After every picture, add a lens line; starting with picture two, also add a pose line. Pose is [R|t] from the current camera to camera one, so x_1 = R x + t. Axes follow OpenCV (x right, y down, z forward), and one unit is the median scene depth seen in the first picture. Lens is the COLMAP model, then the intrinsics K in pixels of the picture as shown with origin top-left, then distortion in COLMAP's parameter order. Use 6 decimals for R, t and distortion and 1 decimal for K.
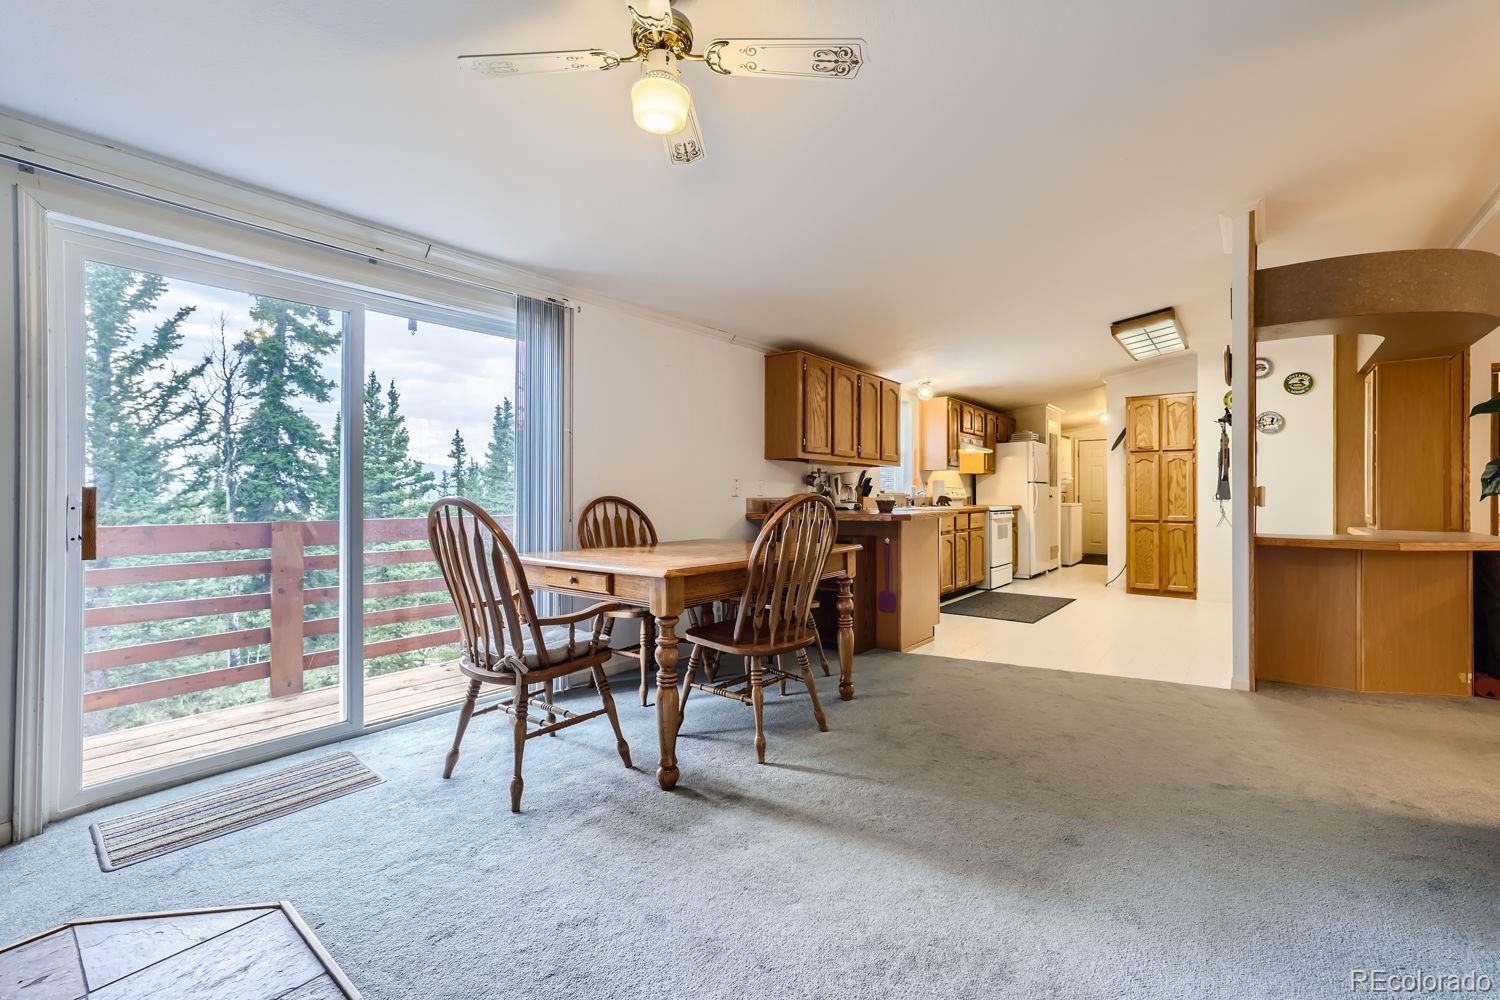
lens RADIAL K [[631.7, 0, 757.2], [0, 631.7, 493.5], [0, 0, 1]] dist [-0.011421, 0.000658]
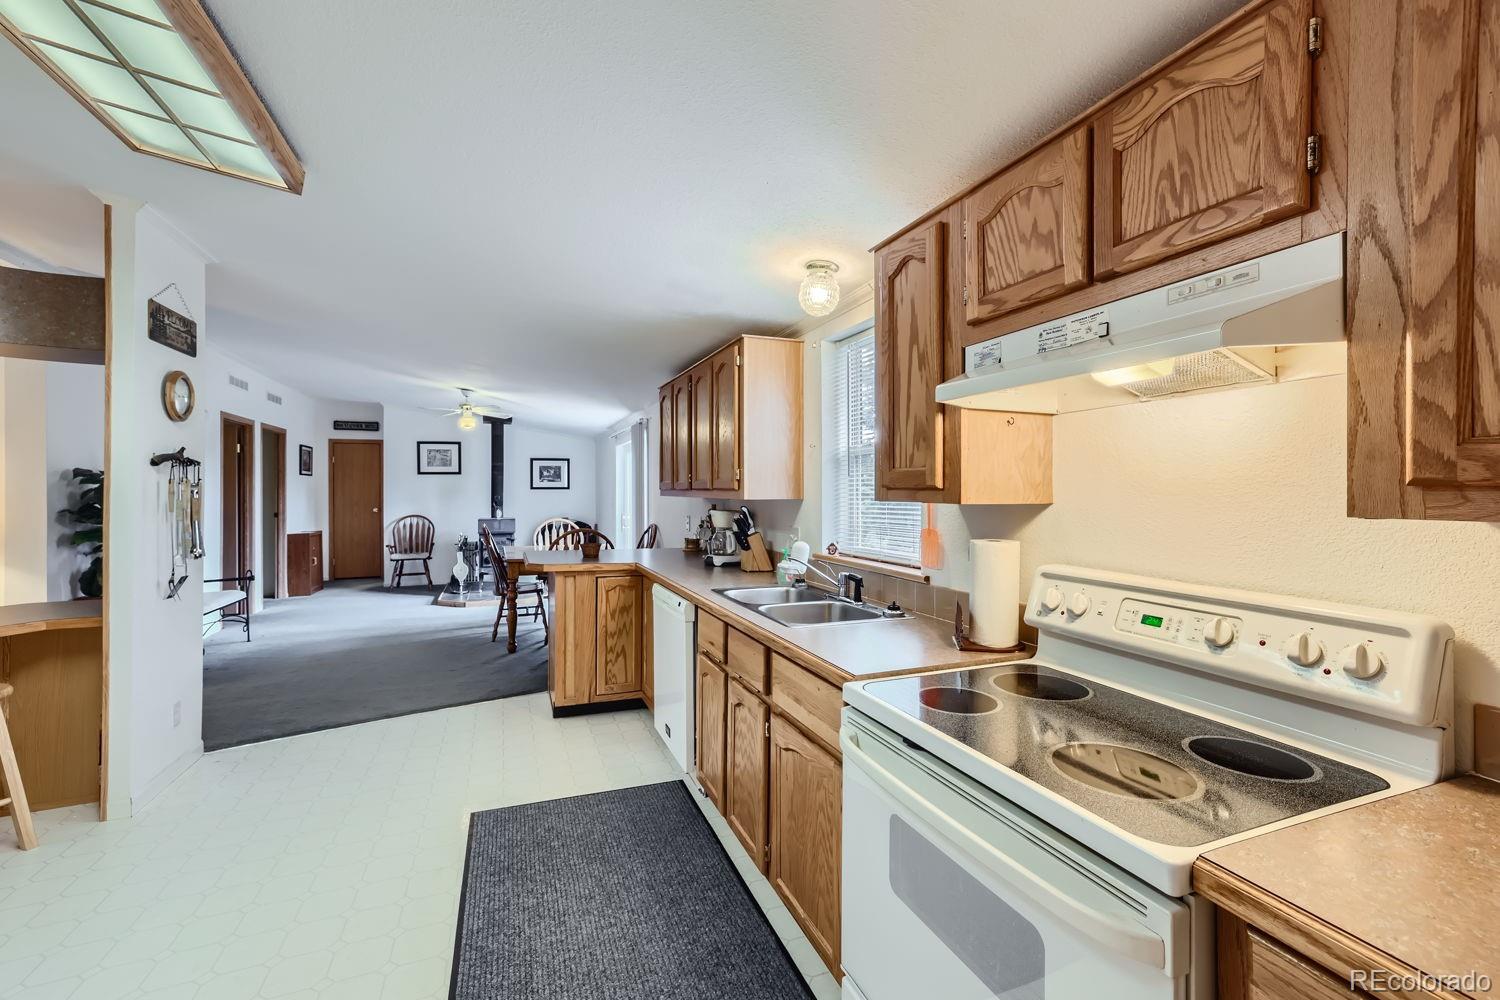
lens RADIAL K [[631.7, 0, 757.2], [0, 631.7, 493.5], [0, 0, 1]] dist [-0.011421, 0.000658]
pose [[-0.493904, 0.000522, -0.869516, 0.613980], [0.000094, 1.000000, 0.000547, -0.044181], [0.869516, 0.000188, -0.493904, 1.160336]]
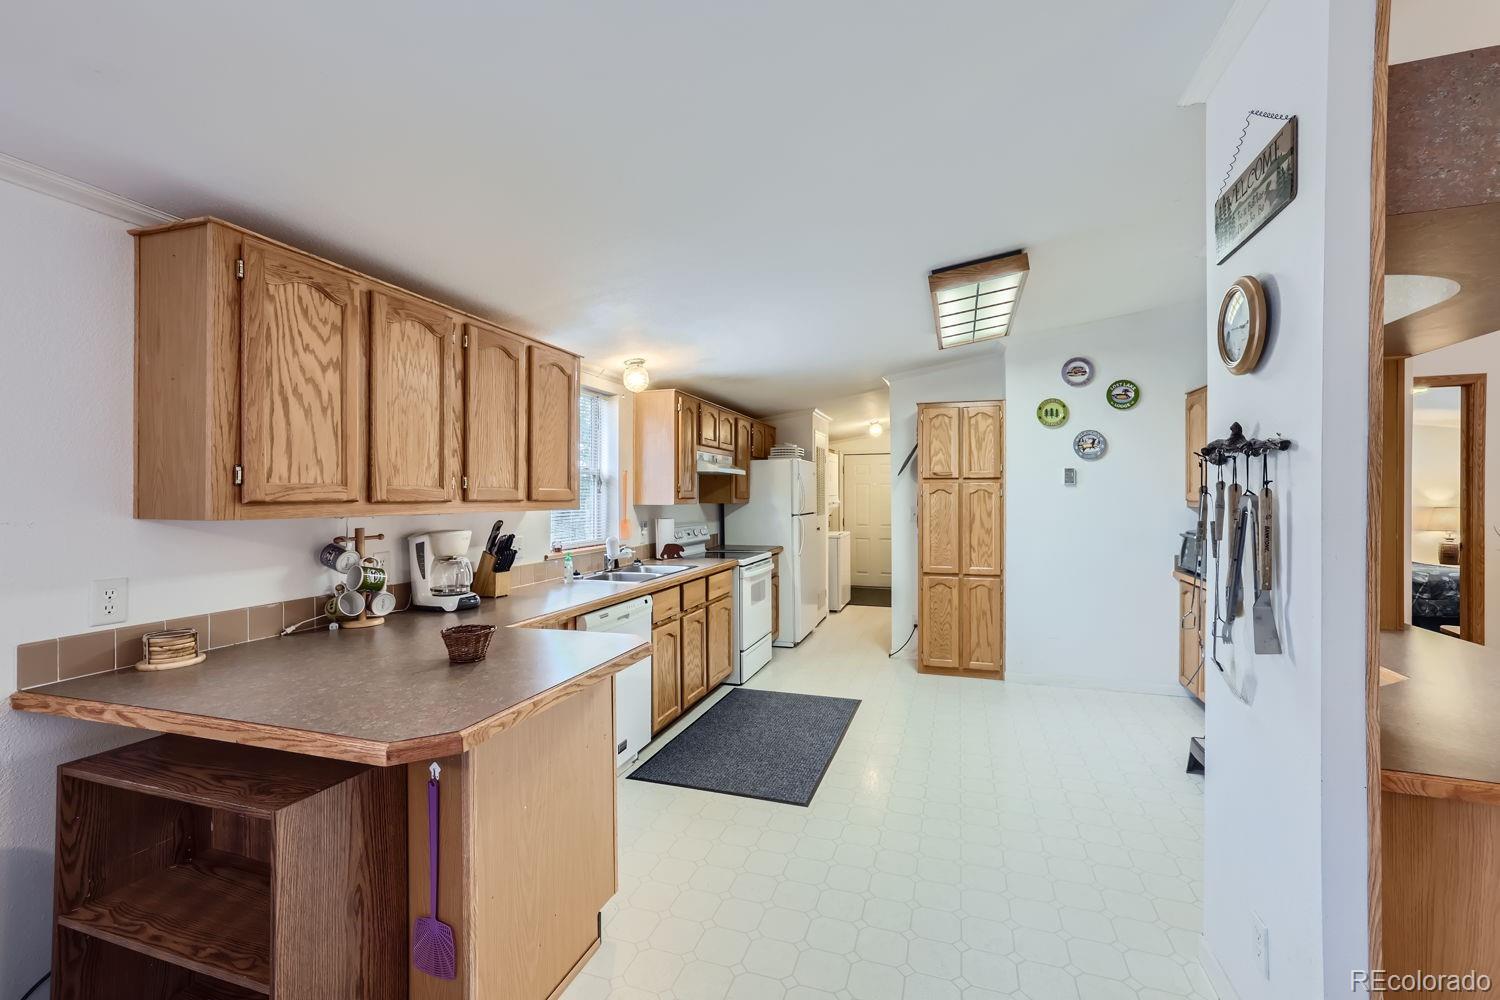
lens RADIAL K [[631.7, 0, 757.2], [0, 631.7, 493.5], [0, 0, 1]] dist [-0.011421, 0.000658]
pose [[0.935756, -0.001444, 0.352644, 0.165046], [0.002243, 0.999996, -0.001858, -0.050589], [-0.352640, 0.002530, 0.935756, 0.404924]]
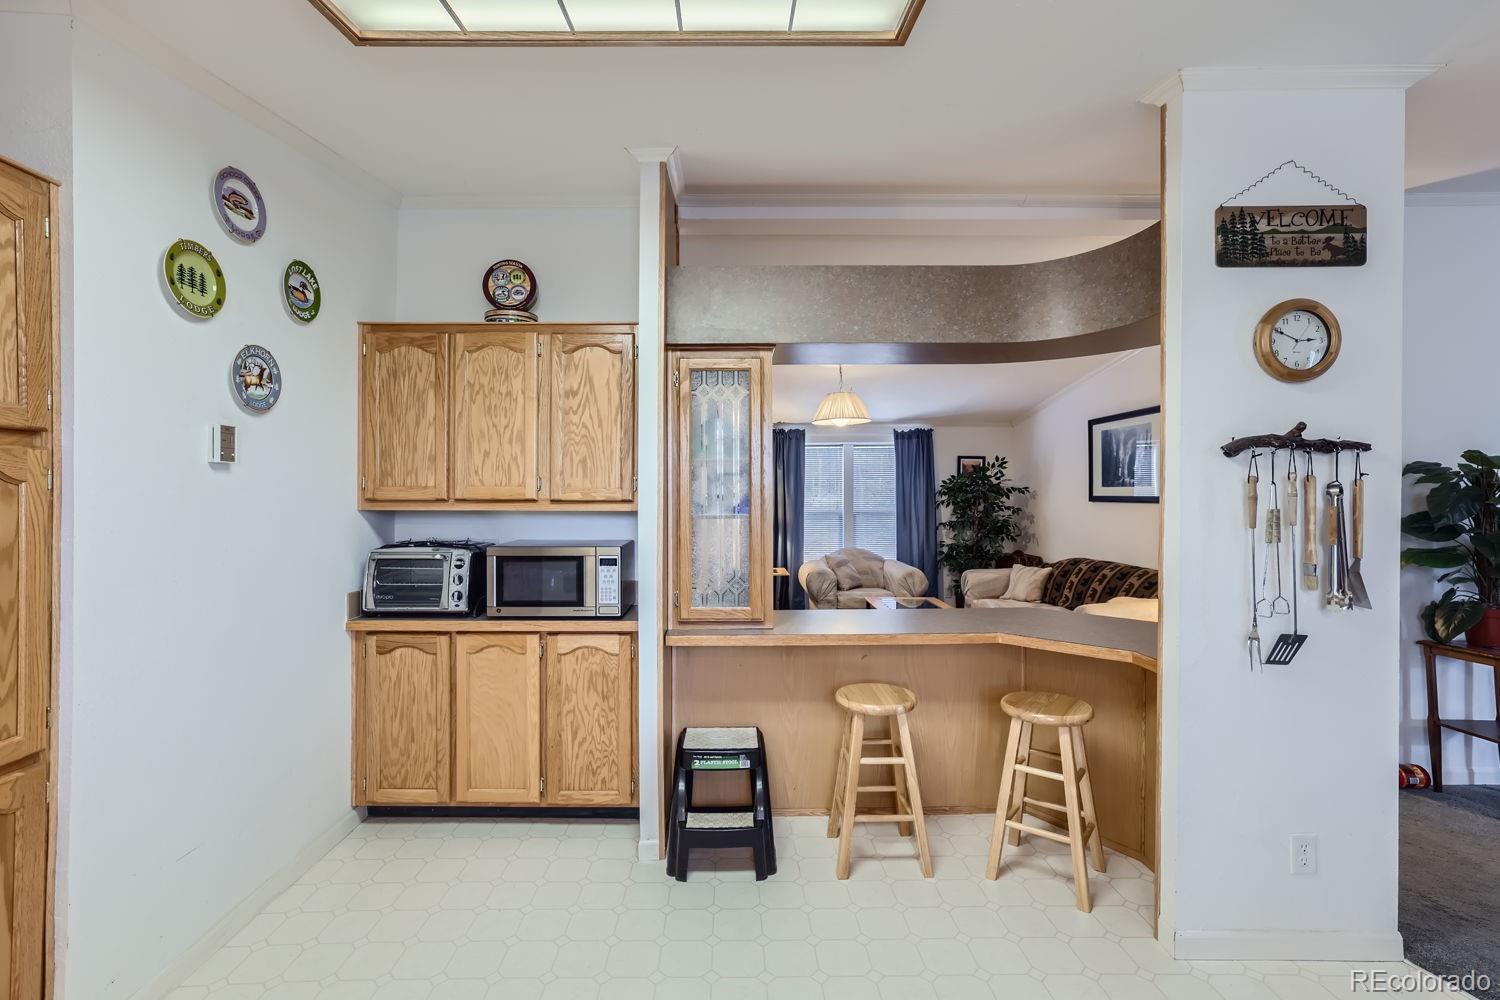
lens RADIAL K [[631.7, 0, 757.2], [0, 631.7, 493.5], [0, 0, 1]] dist [-0.011421, 0.000658]
pose [[-0.621364, 0.000493, 0.783522, 0.357731], [0.002355, 0.999996, 0.001239, -0.047444], [-0.783518, 0.002615, -0.621363, 0.932467]]
